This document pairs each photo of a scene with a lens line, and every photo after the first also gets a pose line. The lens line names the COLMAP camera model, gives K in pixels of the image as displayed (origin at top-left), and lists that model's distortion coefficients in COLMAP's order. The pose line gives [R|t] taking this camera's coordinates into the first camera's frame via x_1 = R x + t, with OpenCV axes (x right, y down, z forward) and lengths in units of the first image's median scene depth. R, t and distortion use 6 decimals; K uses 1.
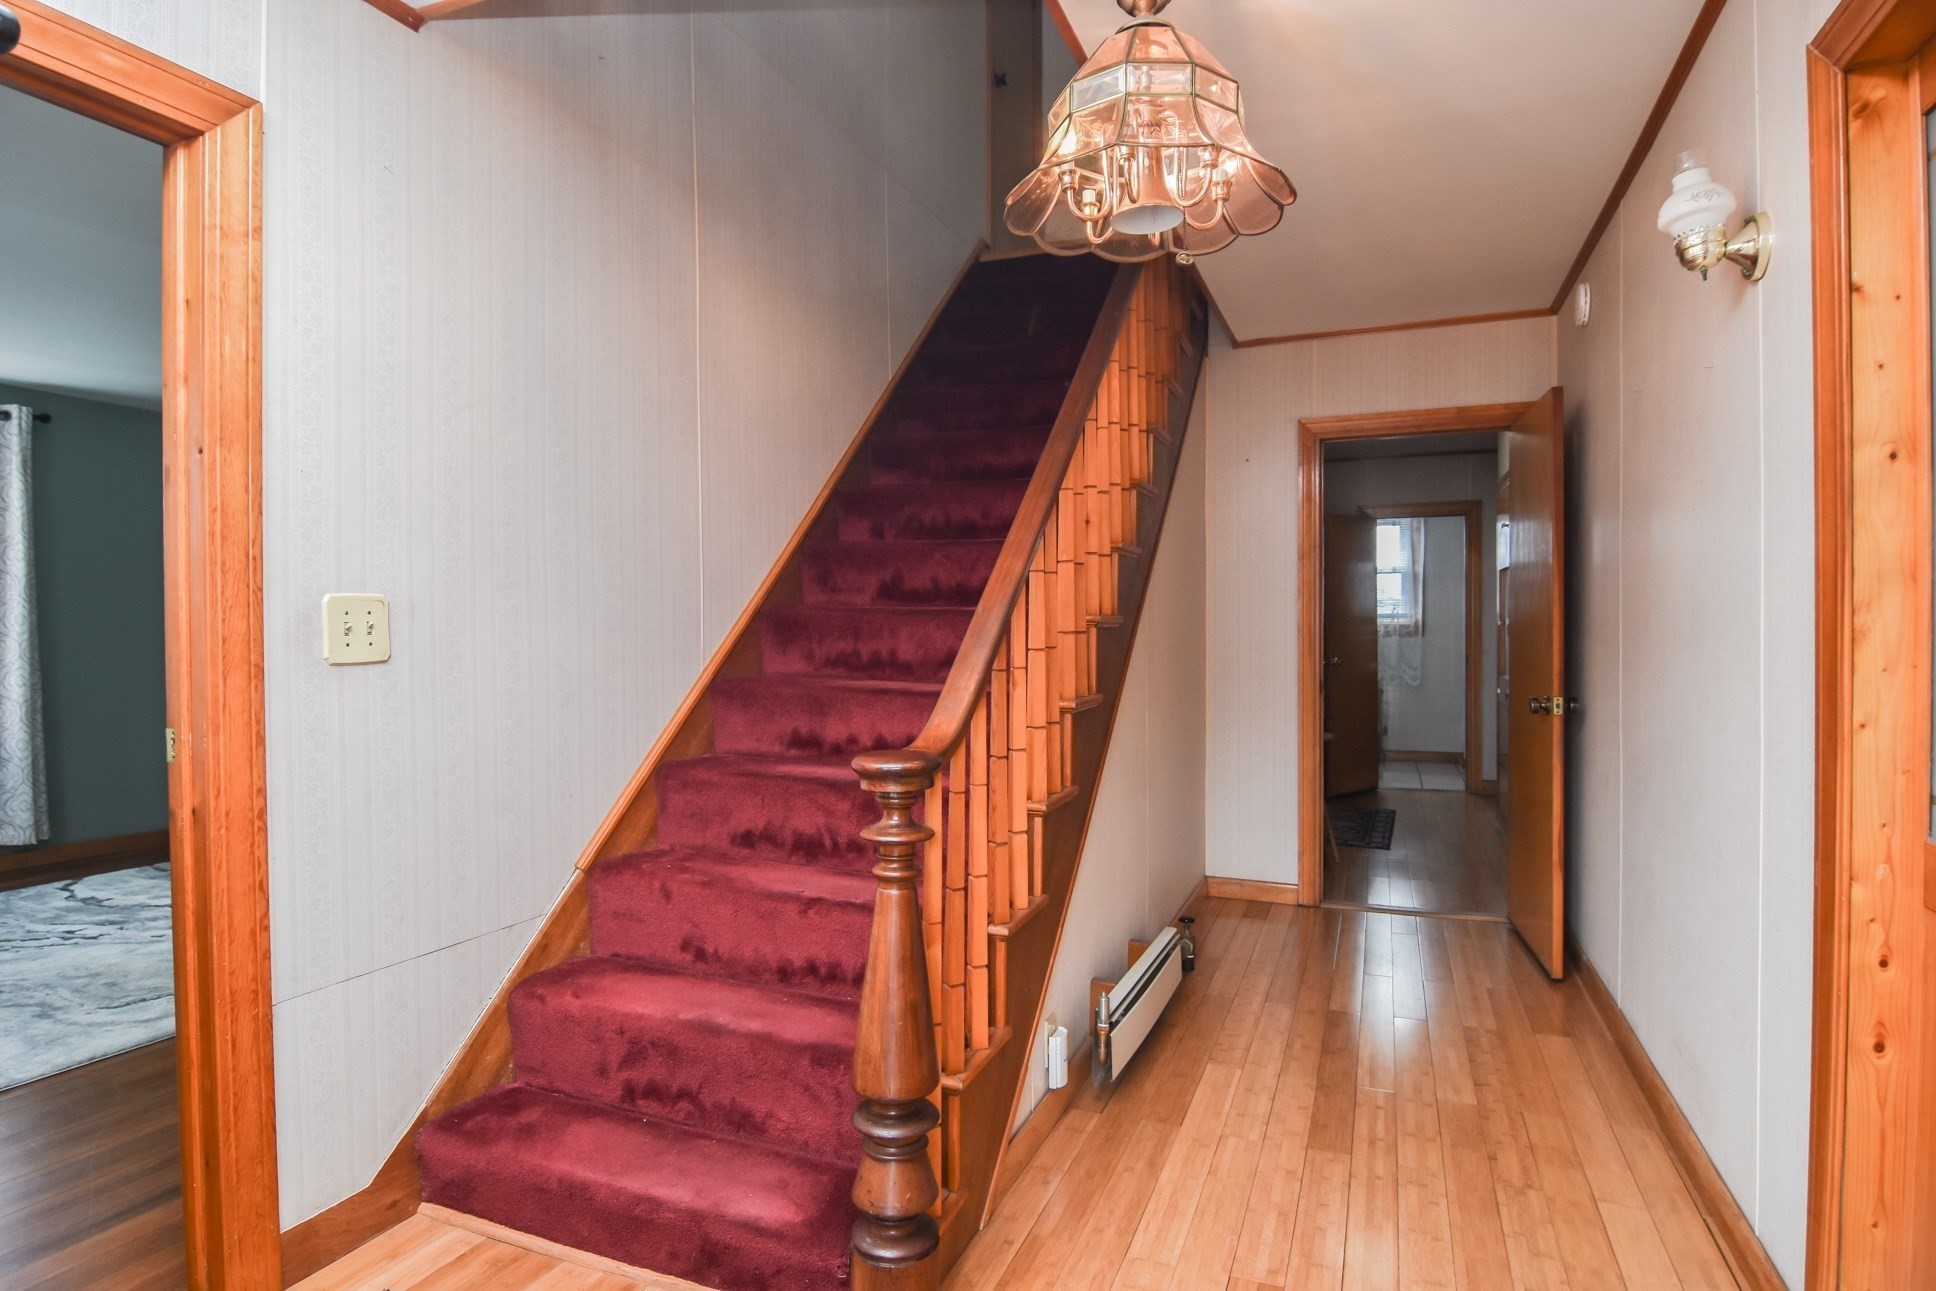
lens RADIAL K [[1032.6, 0, 969.0], [0, 1032.6, 646.8], [0, 0, 1]] dist [-0.007499, -0.010130]
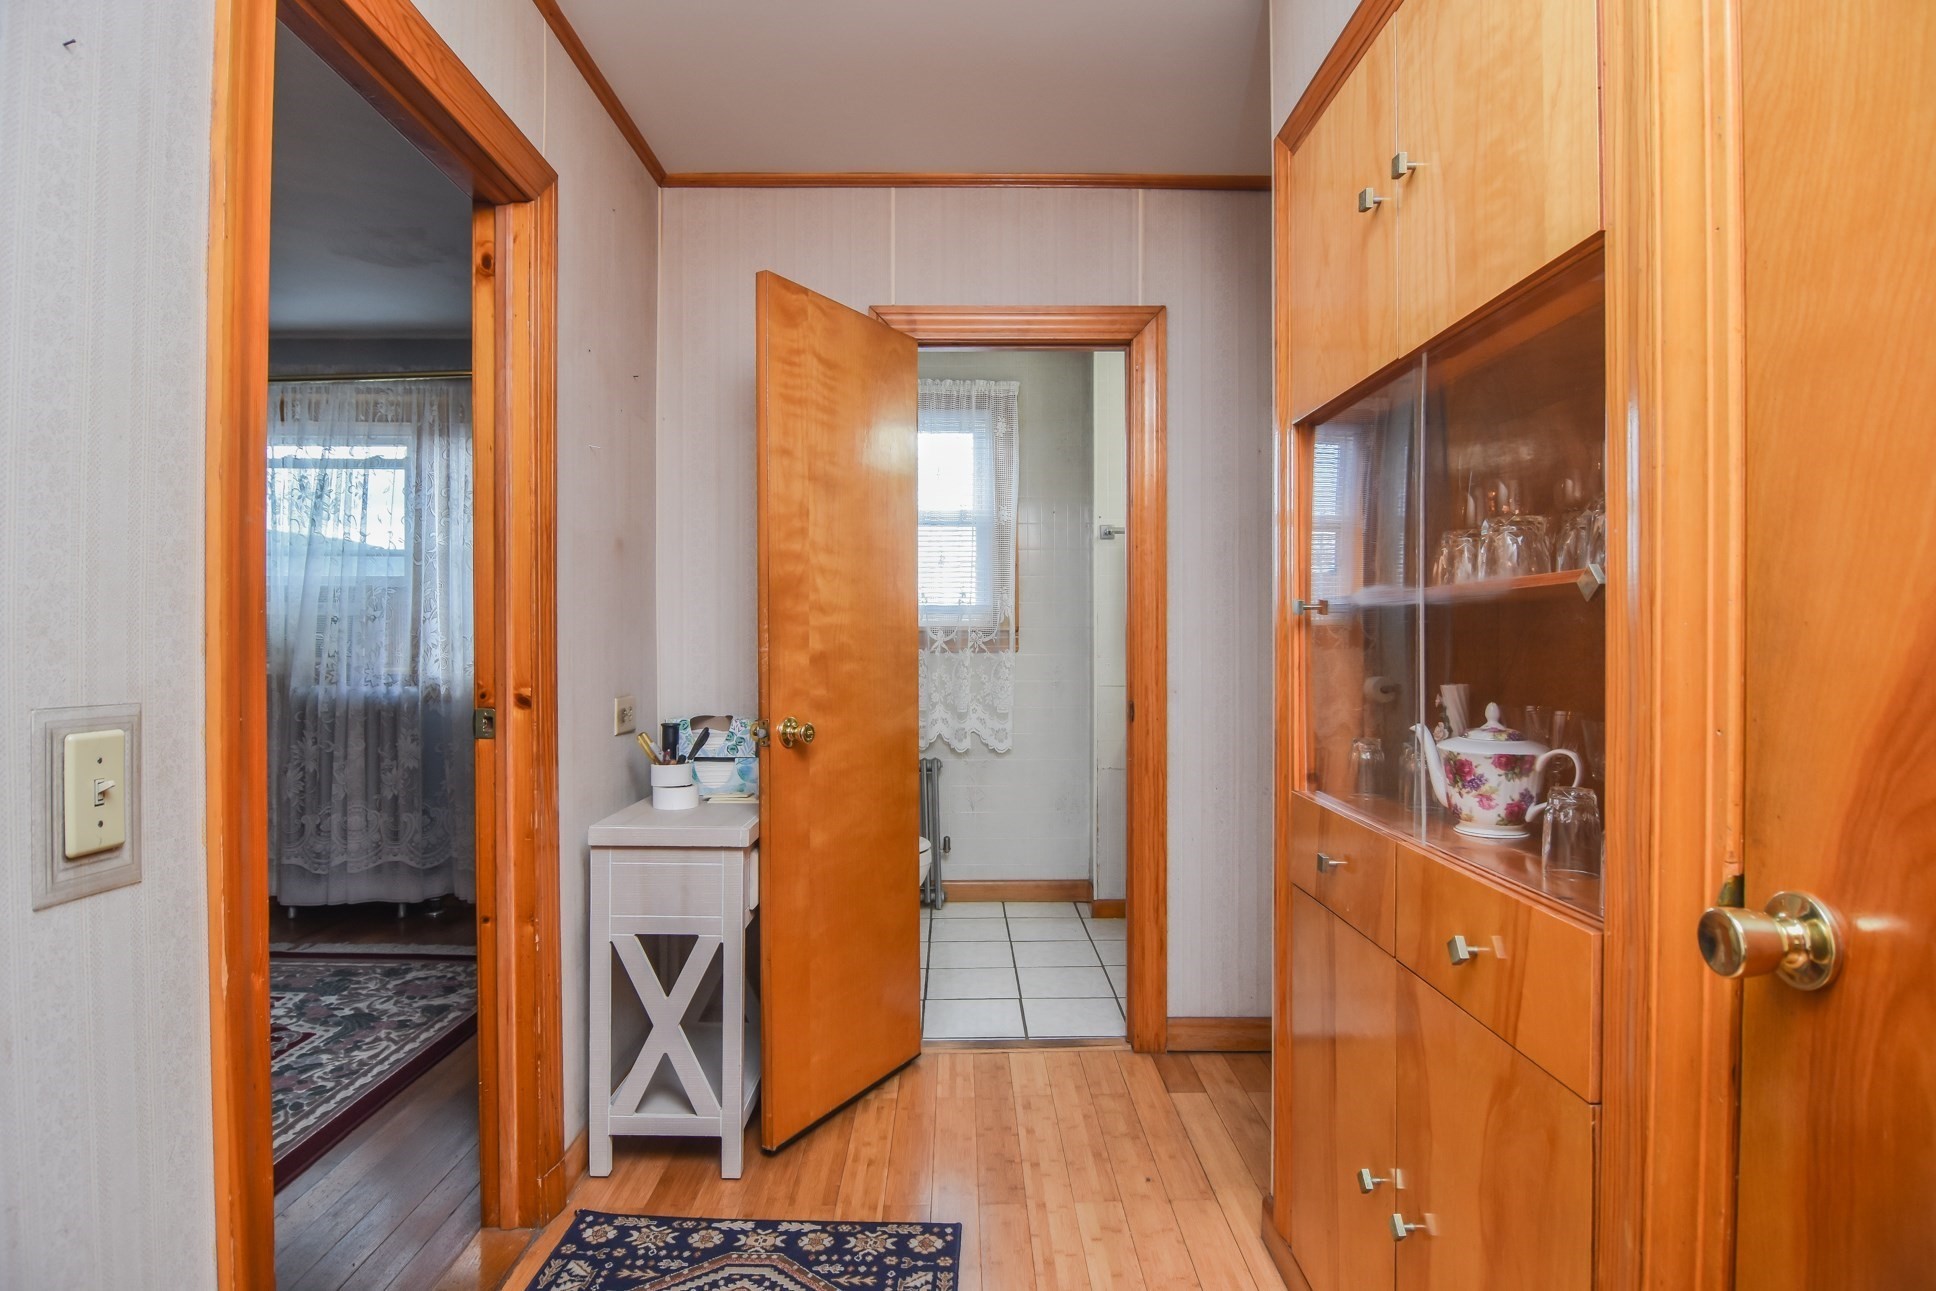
lens RADIAL K [[1032.6, 0, 972.5], [0, 1032.6, 646.1], [0, 0, 1]] dist [-0.007499, -0.010130]
pose [[0.922910, 0.002389, 0.385009, 0.229703], [0.001115, 0.999960, -0.008877, -0.007628], [-0.385014, 0.008622, 0.922870, 0.550257]]
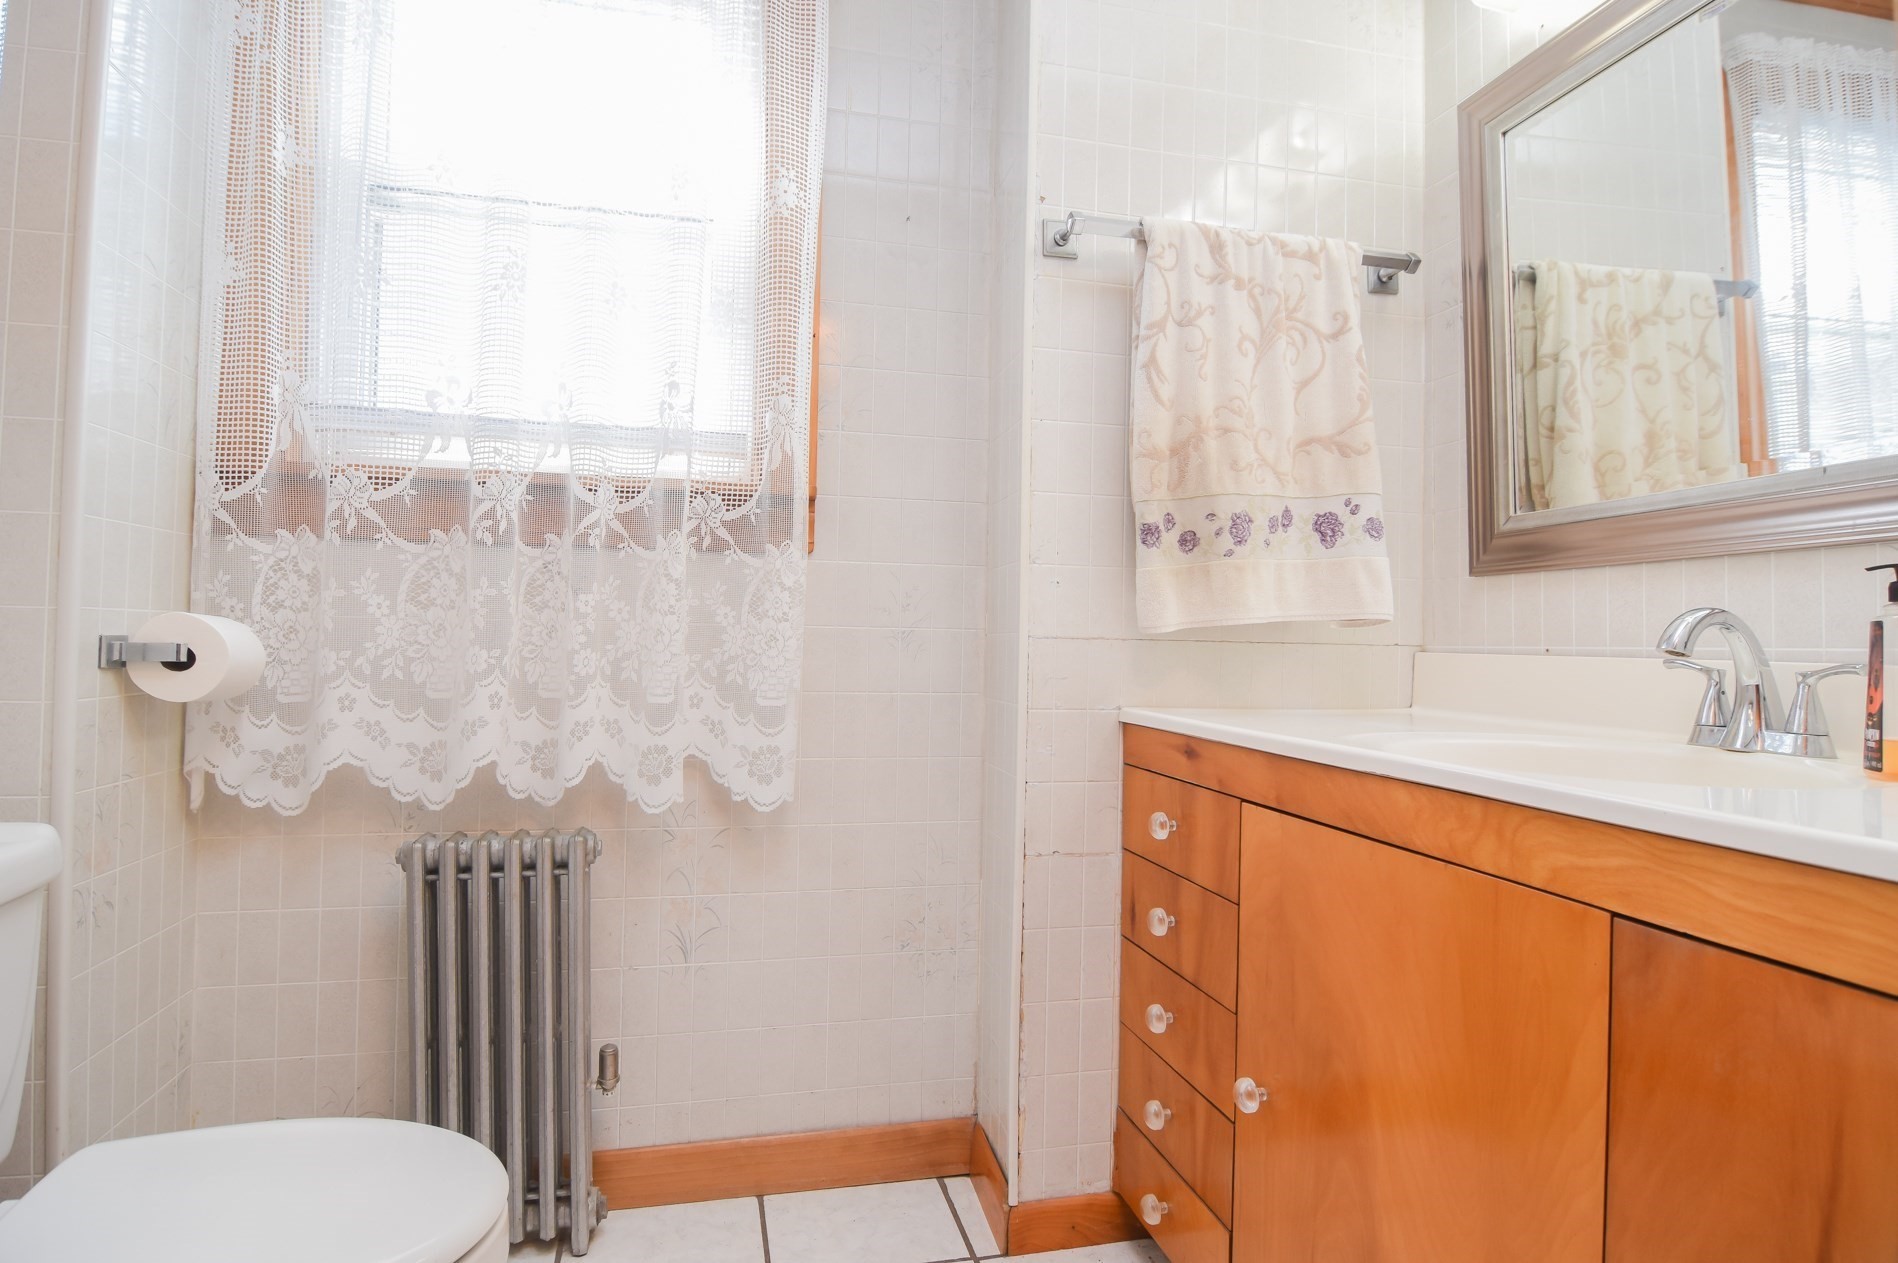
lens RADIAL K [[1012.4, 0, 964.0], [0, 1012.4, 631.6], [0, 0, 1]] dist [-0.007499, -0.010130]
pose [[0.809432, 0.034890, 0.586176, 0.350691], [-0.011902, 0.999003, -0.043027, 0.013322], [-0.587093, 0.027850, 0.809040, 0.824984]]
